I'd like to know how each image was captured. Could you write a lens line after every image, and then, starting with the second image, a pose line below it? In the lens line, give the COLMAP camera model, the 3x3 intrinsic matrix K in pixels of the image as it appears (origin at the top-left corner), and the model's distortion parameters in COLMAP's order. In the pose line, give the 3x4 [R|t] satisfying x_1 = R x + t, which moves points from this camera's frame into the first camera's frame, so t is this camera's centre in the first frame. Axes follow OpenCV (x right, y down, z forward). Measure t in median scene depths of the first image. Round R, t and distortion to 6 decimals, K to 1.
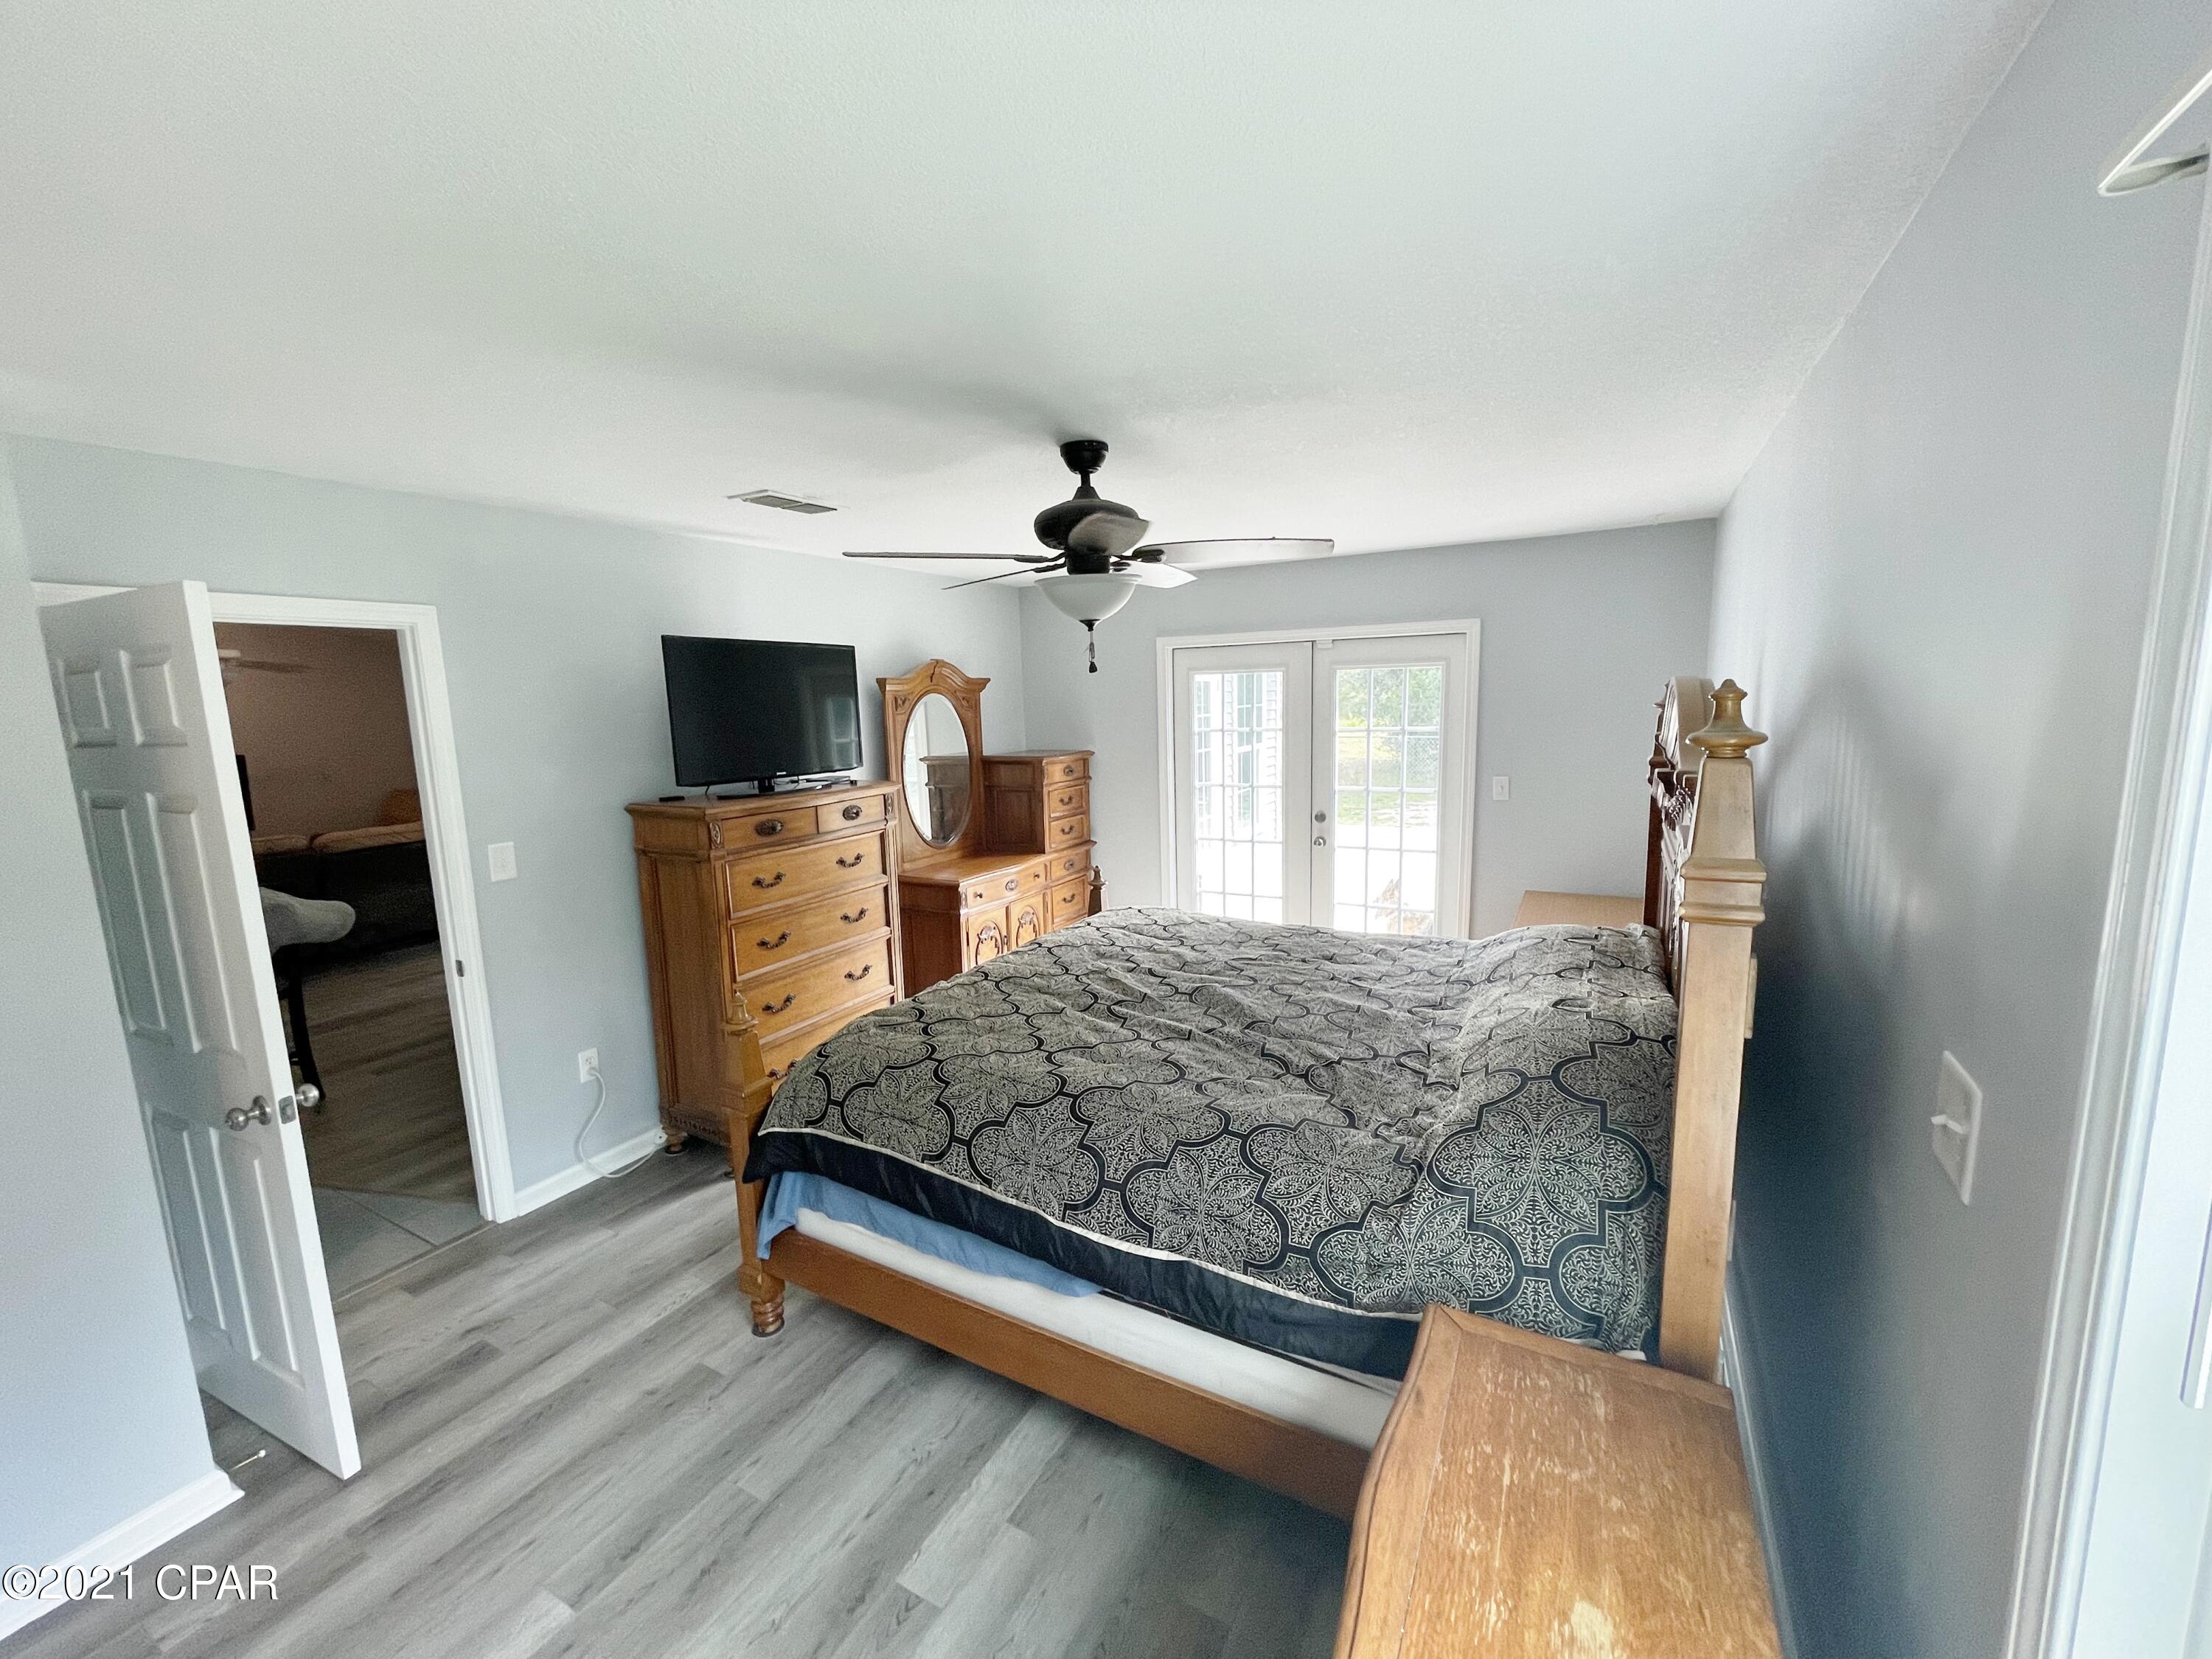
lens RADIAL K [[893.4, 0, 1102.5], [0, 893.4, 828.2], [0, 0, 1]] dist [-0.000817, -0.000398]
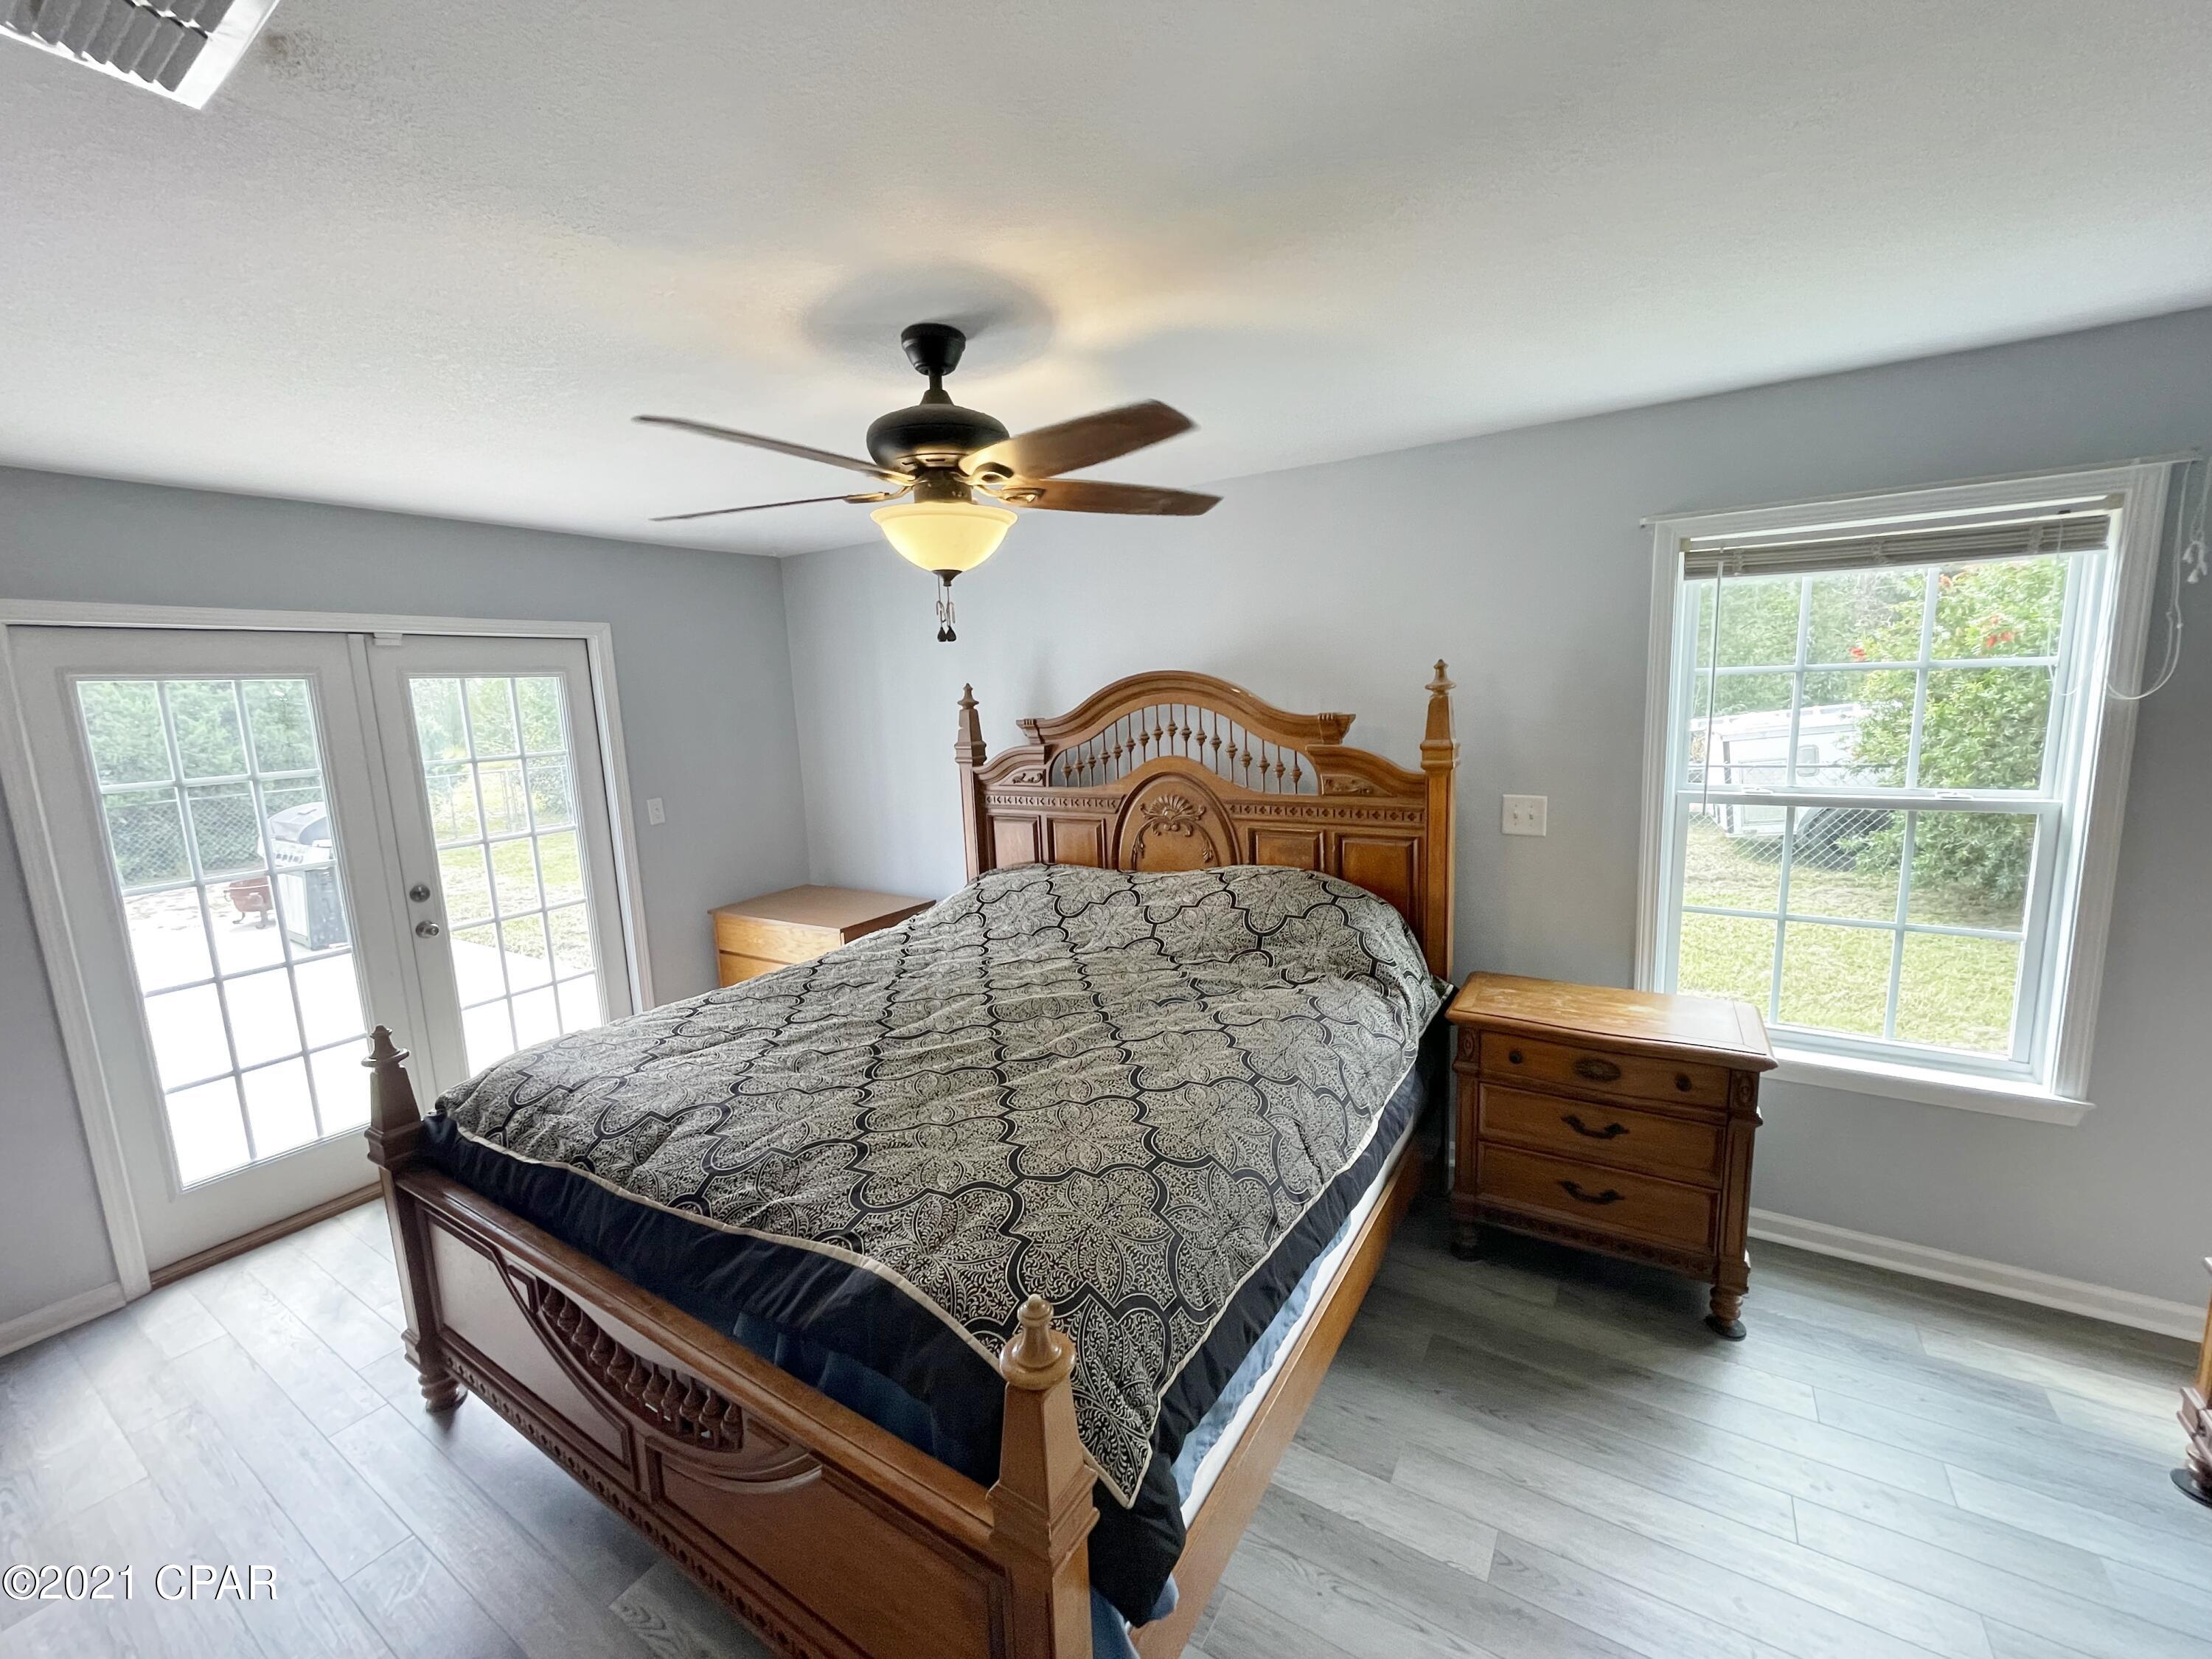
lens RADIAL K [[893.4, 0, 1102.5], [0, 893.4, 828.2], [0, 0, 1]] dist [-0.000817, -0.000398]
pose [[0.052250, -0.126507, 0.990589, -0.697351], [0.186899, 0.975655, 0.114742, -0.073915], [-0.980989, 0.179145, 0.074622, 0.759753]]
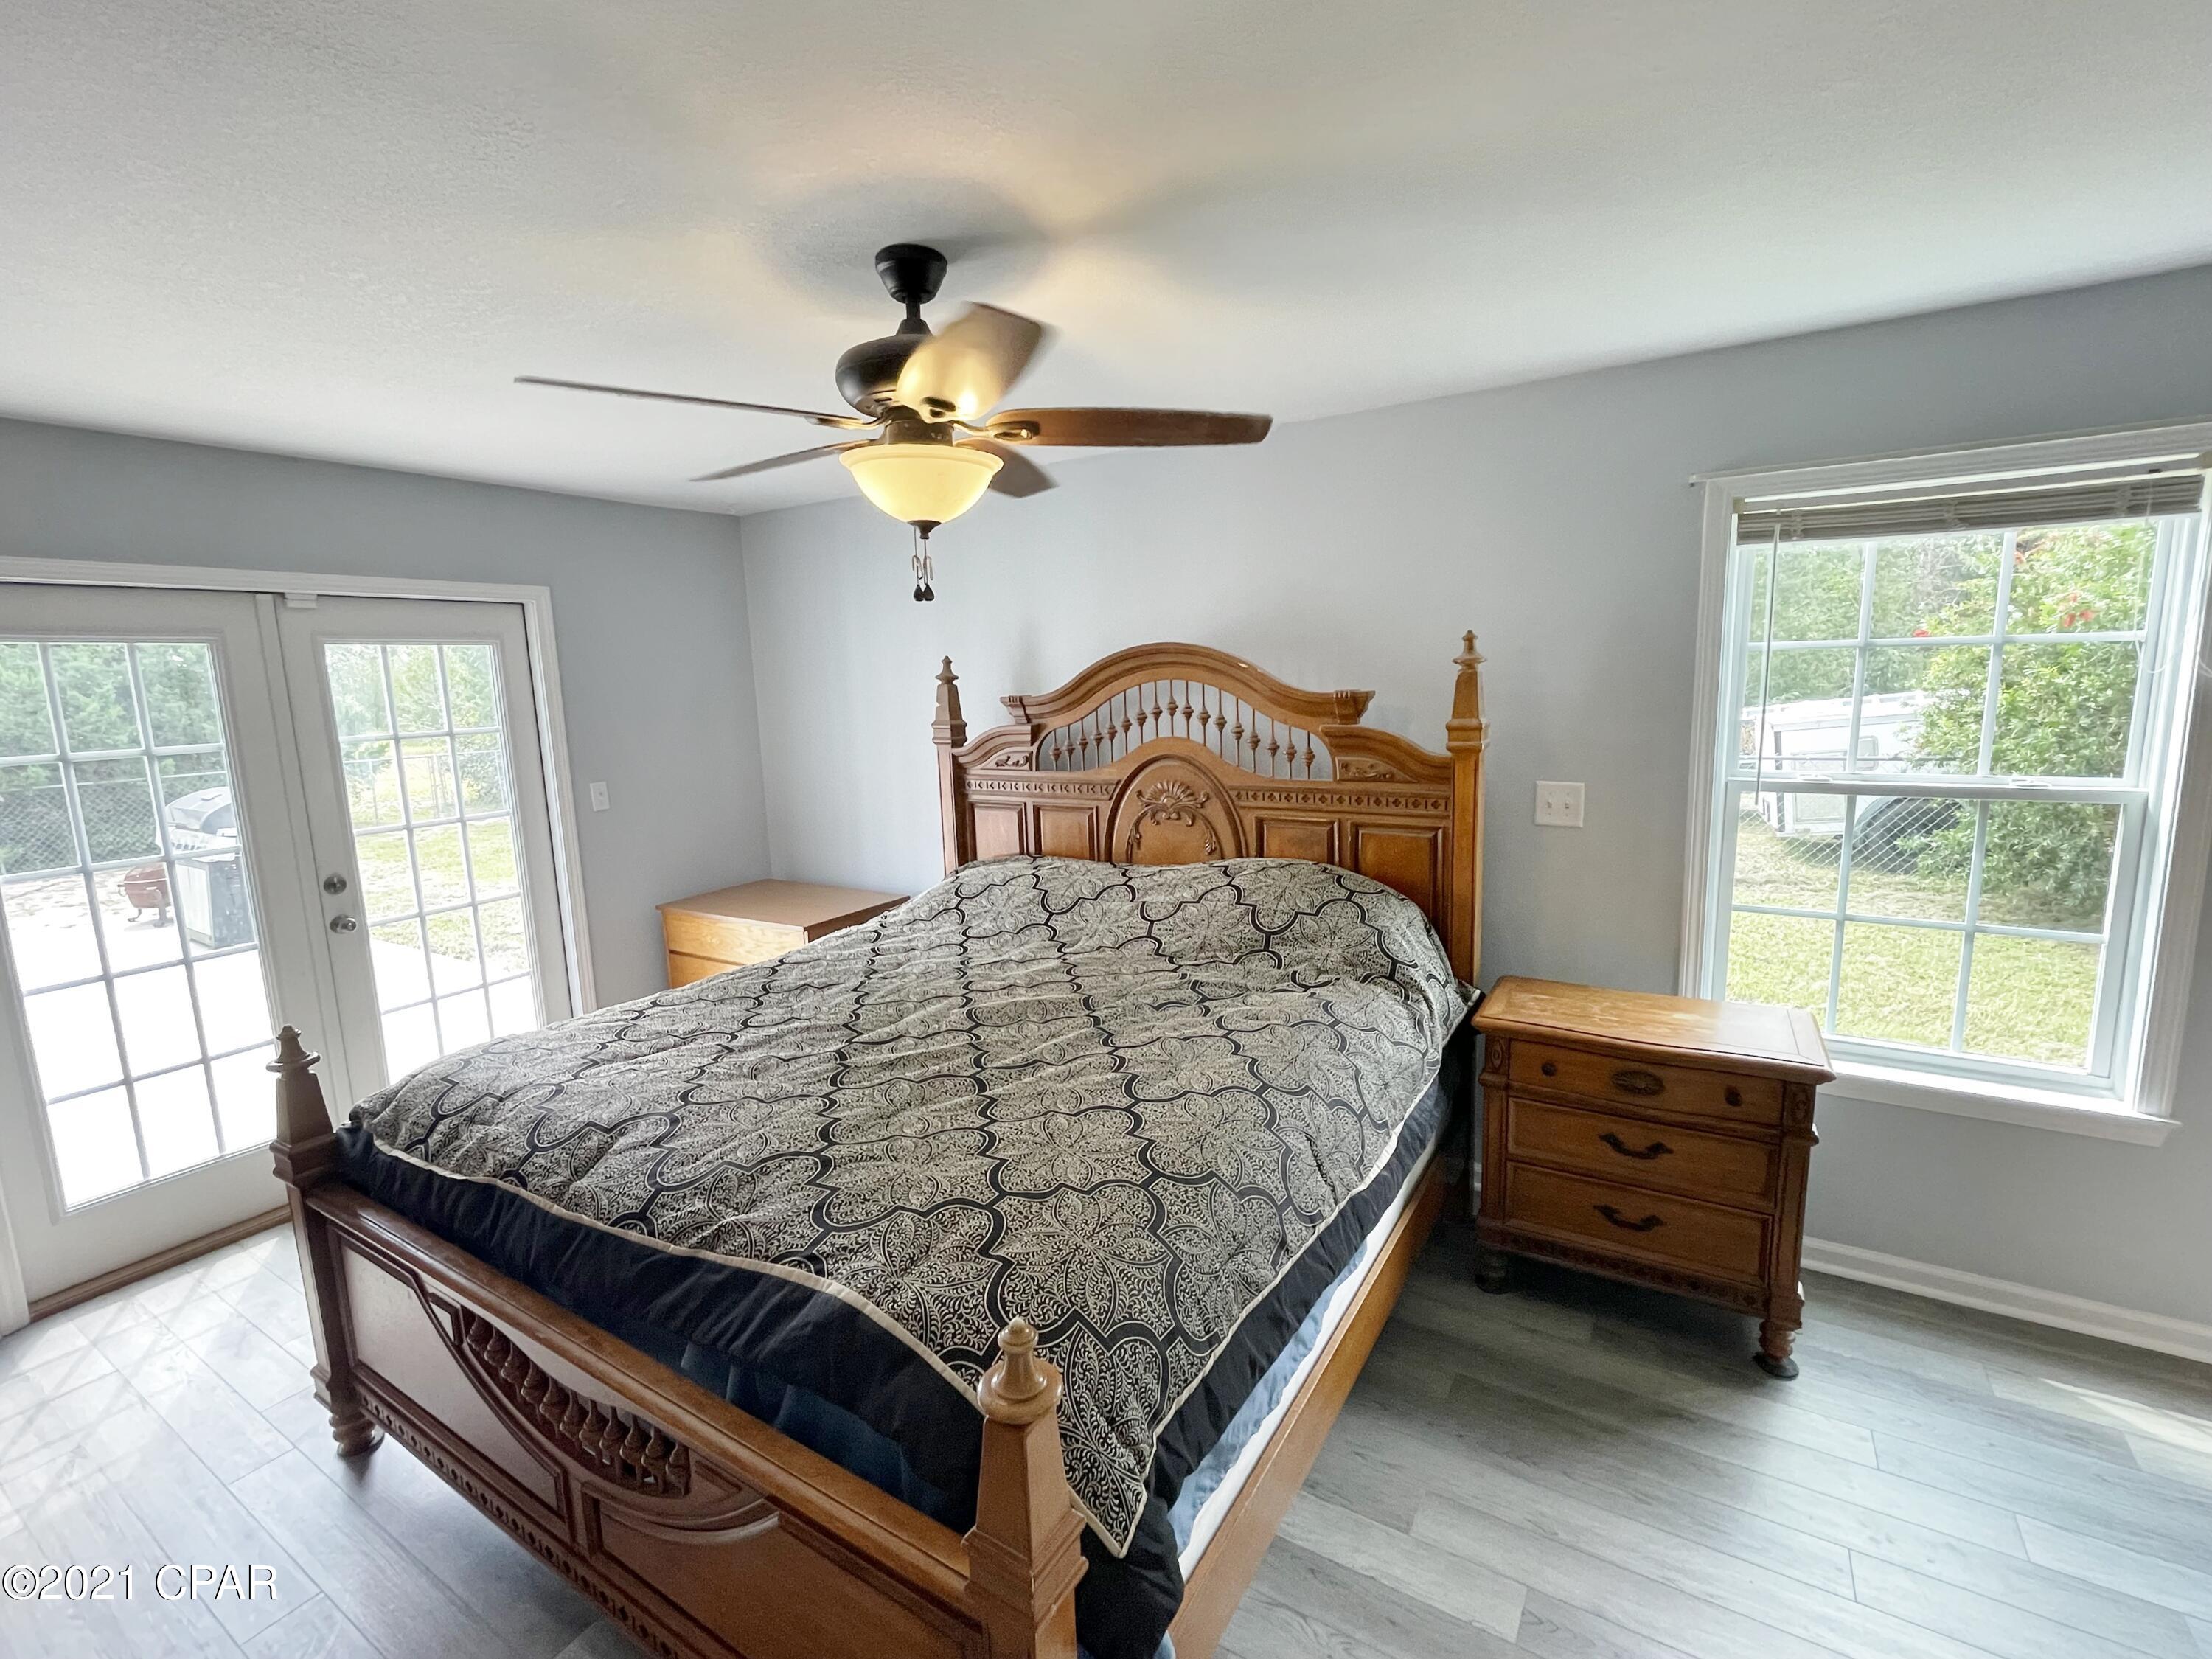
lens RADIAL K [[981.2, 0, 1102.5], [0, 981.2, 829.1], [0, 0, 1]] dist [-0.000516, -0.000614]
pose [[0.044198, -0.128996, 0.990660, -0.692080], [0.179385, 0.976536, 0.119154, -0.062188], [-0.982786, 0.172443, 0.066301, 0.763419]]
